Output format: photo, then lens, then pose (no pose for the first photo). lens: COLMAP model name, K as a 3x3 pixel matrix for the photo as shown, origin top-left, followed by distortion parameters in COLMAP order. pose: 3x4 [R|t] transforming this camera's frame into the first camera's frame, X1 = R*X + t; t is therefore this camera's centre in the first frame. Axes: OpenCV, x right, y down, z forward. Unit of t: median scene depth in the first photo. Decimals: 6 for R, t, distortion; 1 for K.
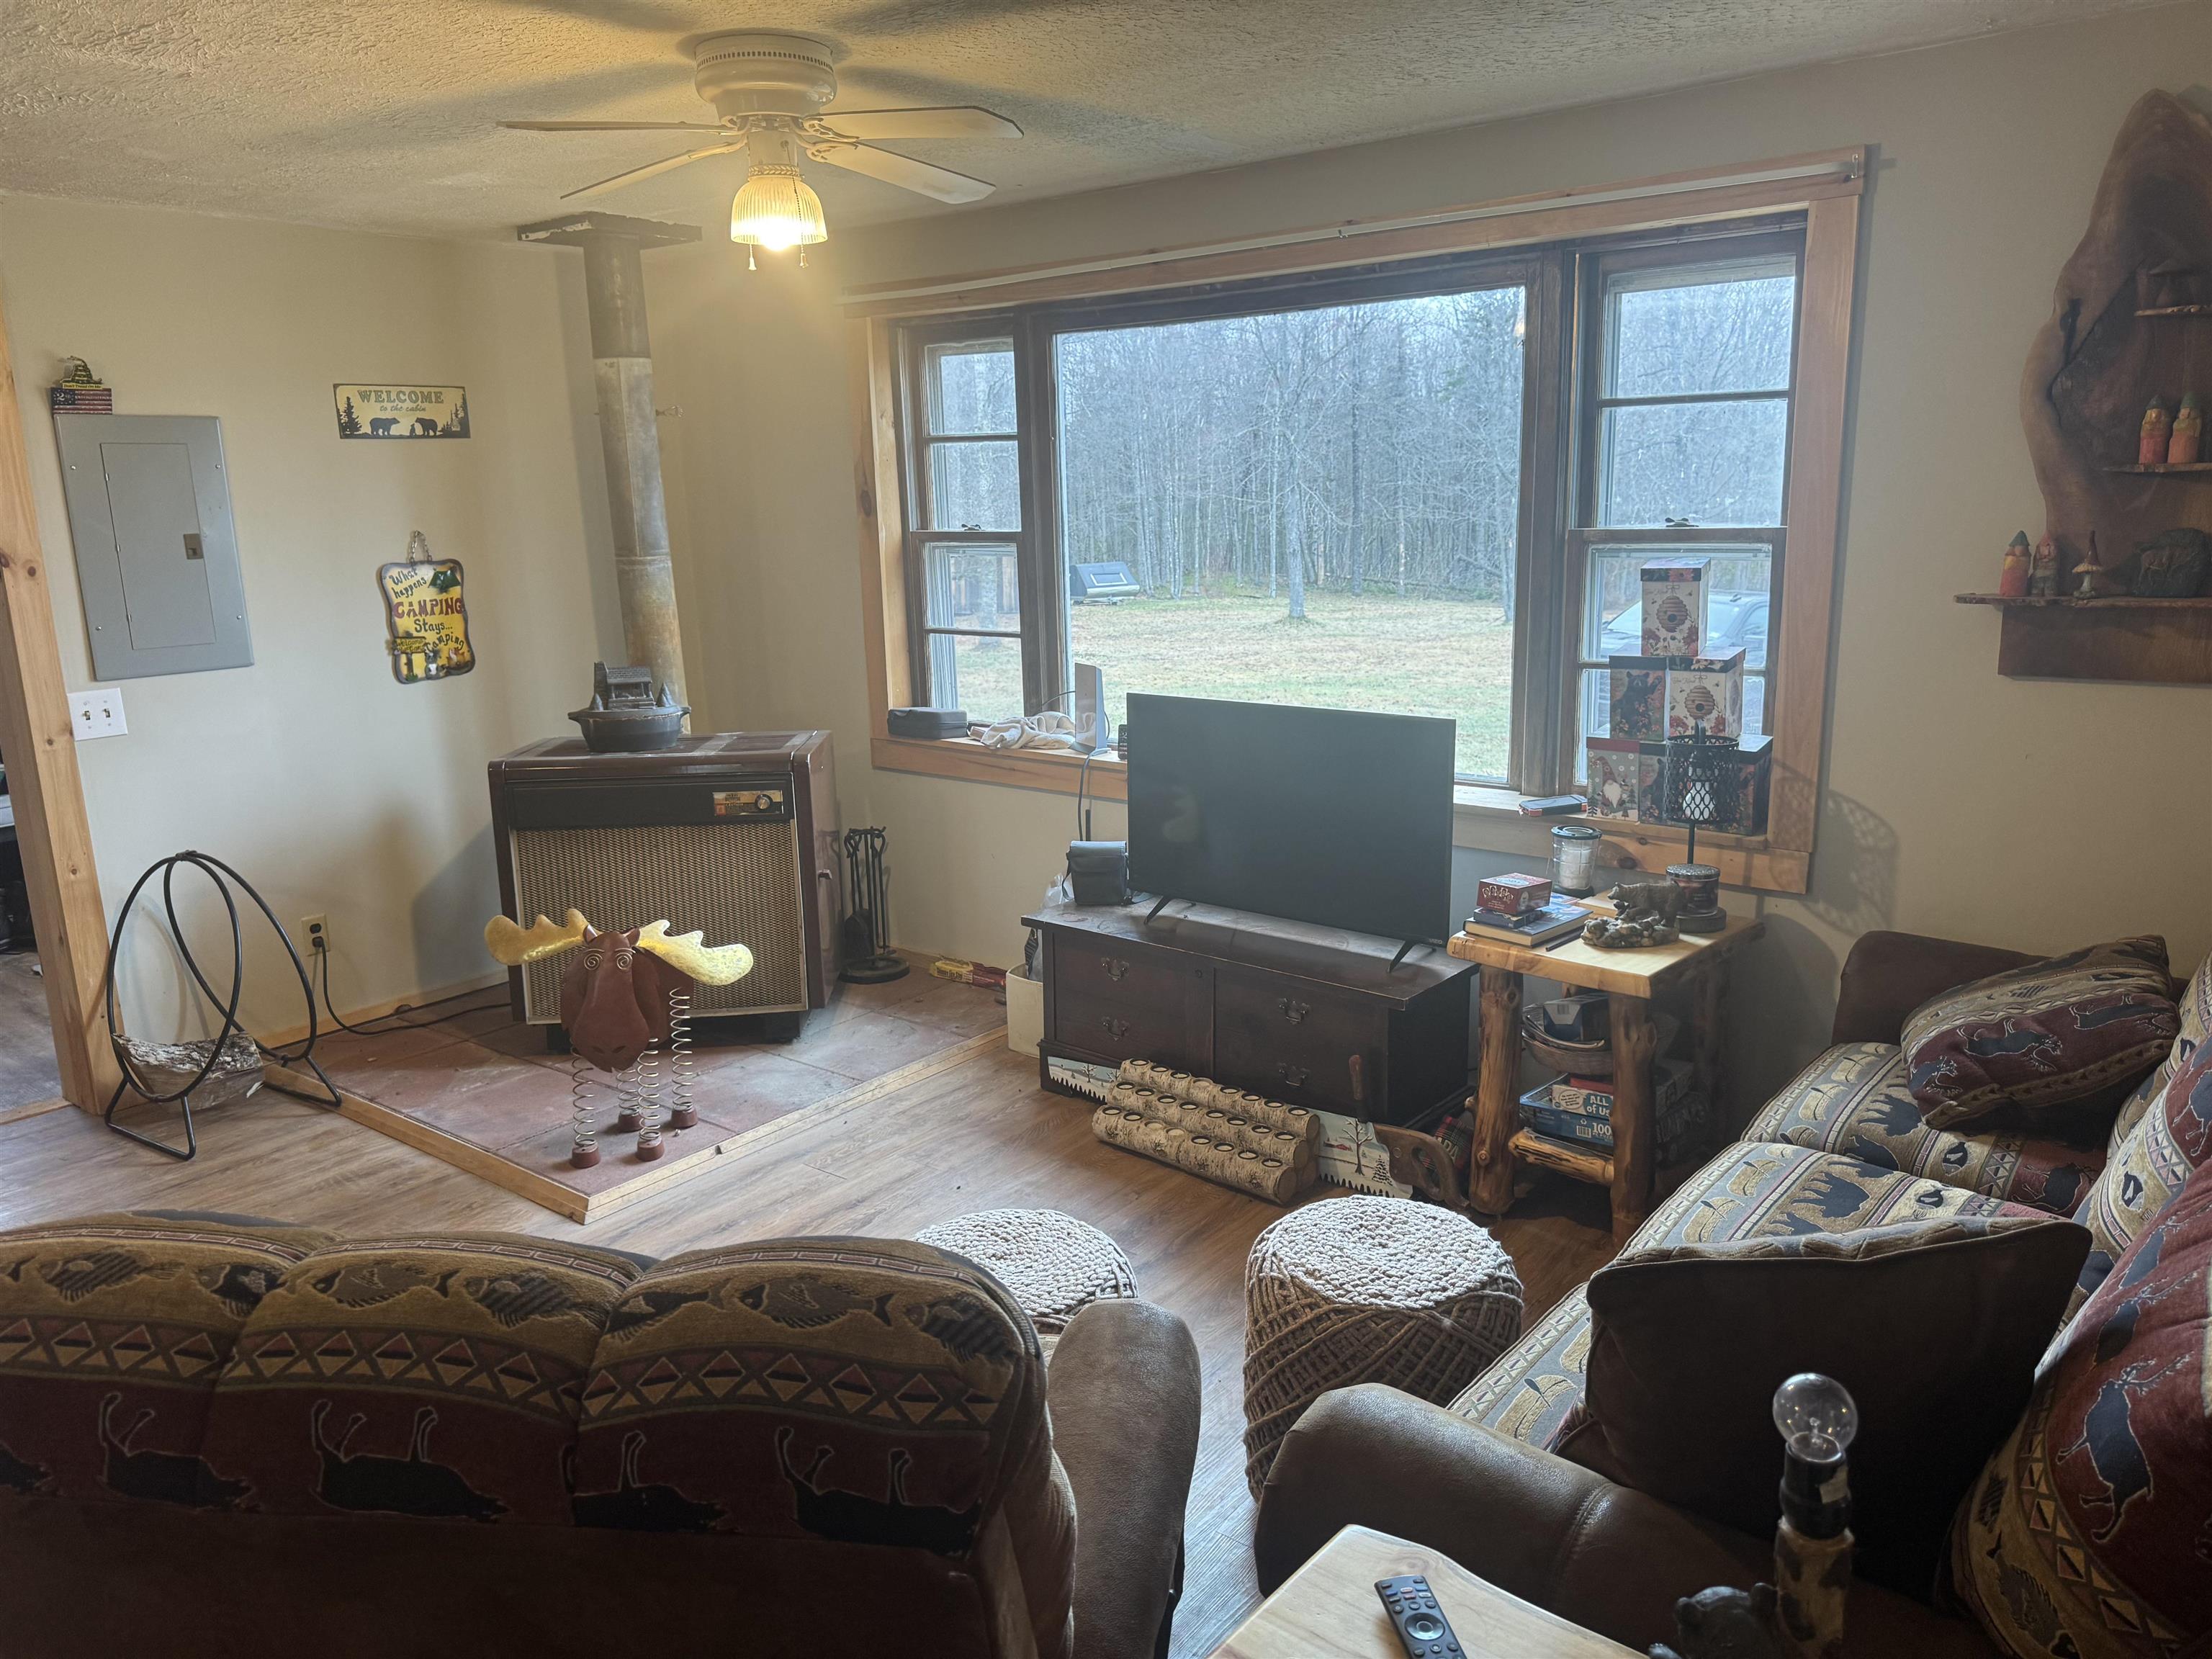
lens RADIAL K [[1567.5, 0, 1098.9], [0, 1567.5, 836.5], [0, 0, 1]] dist [0.111267, -0.185447]
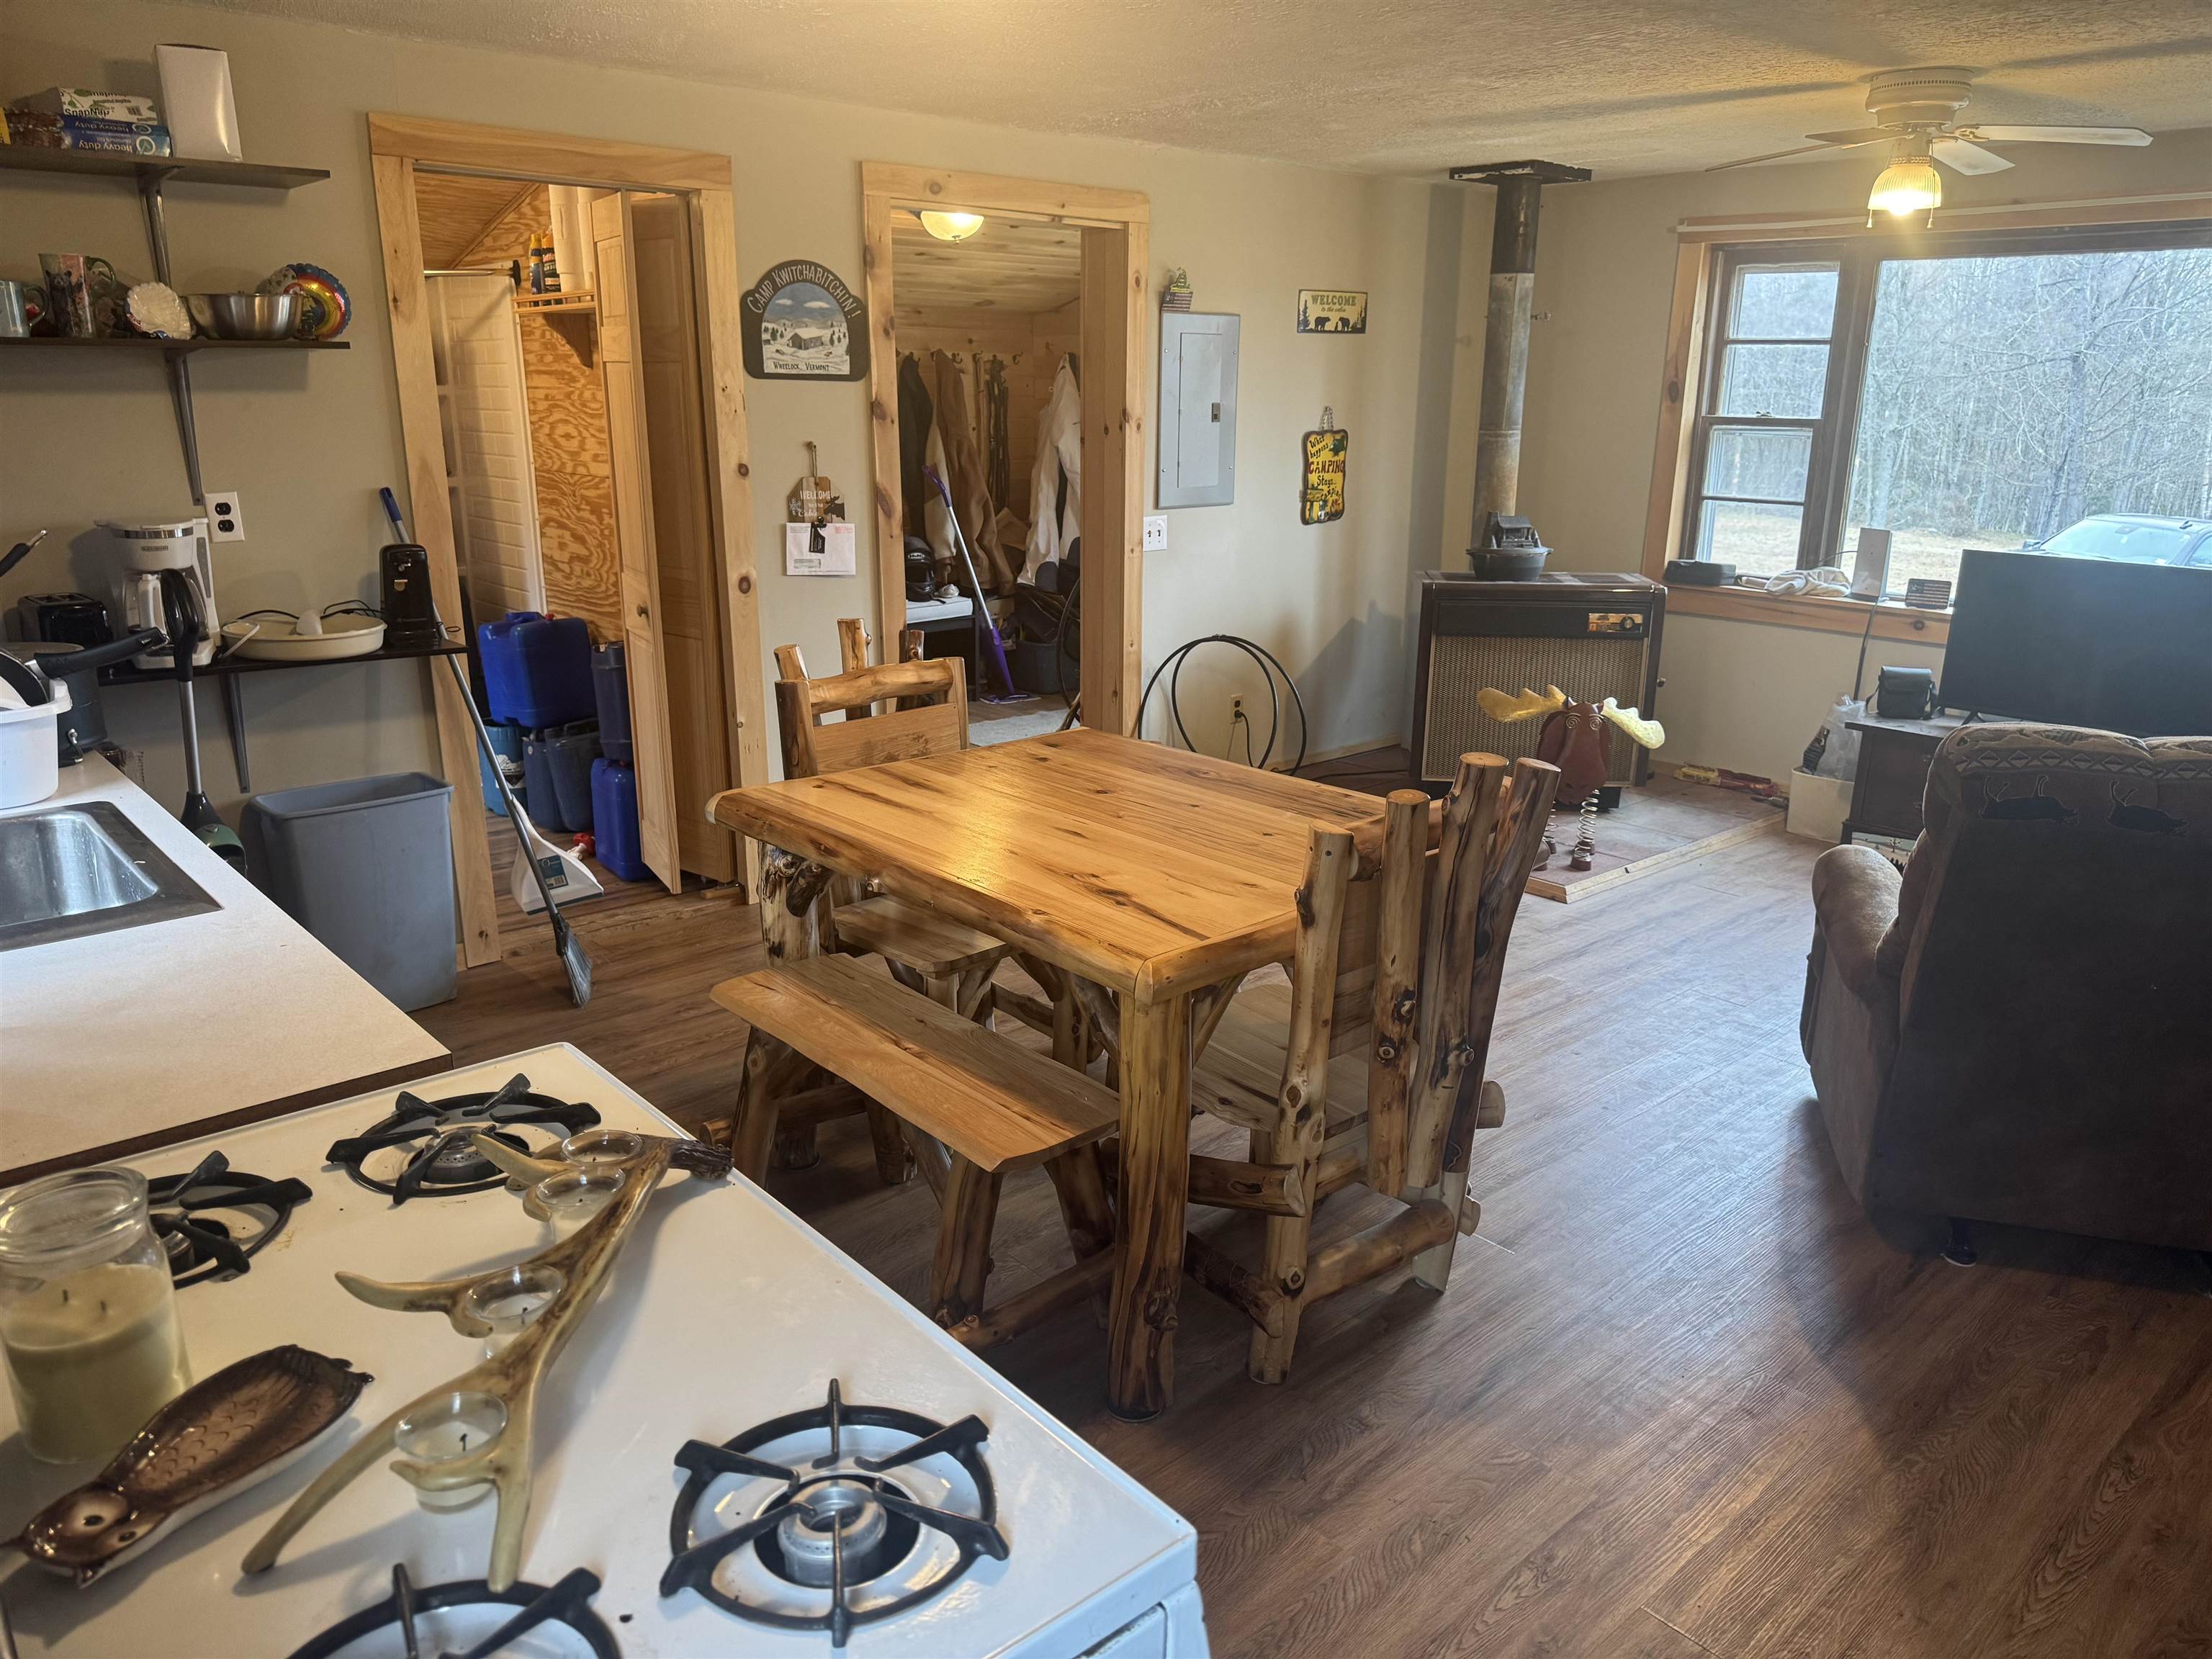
lens RADIAL K [[1567.5, 0, 1098.9], [0, 1567.5, 836.5], [0, 0, 1]] dist [0.111267, -0.185447]
pose [[0.983749, 0.079583, -0.160948, -0.387780], [-0.069296, 0.995238, 0.068556, 0.087712], [0.165638, -0.056289, 0.984579, -0.349098]]
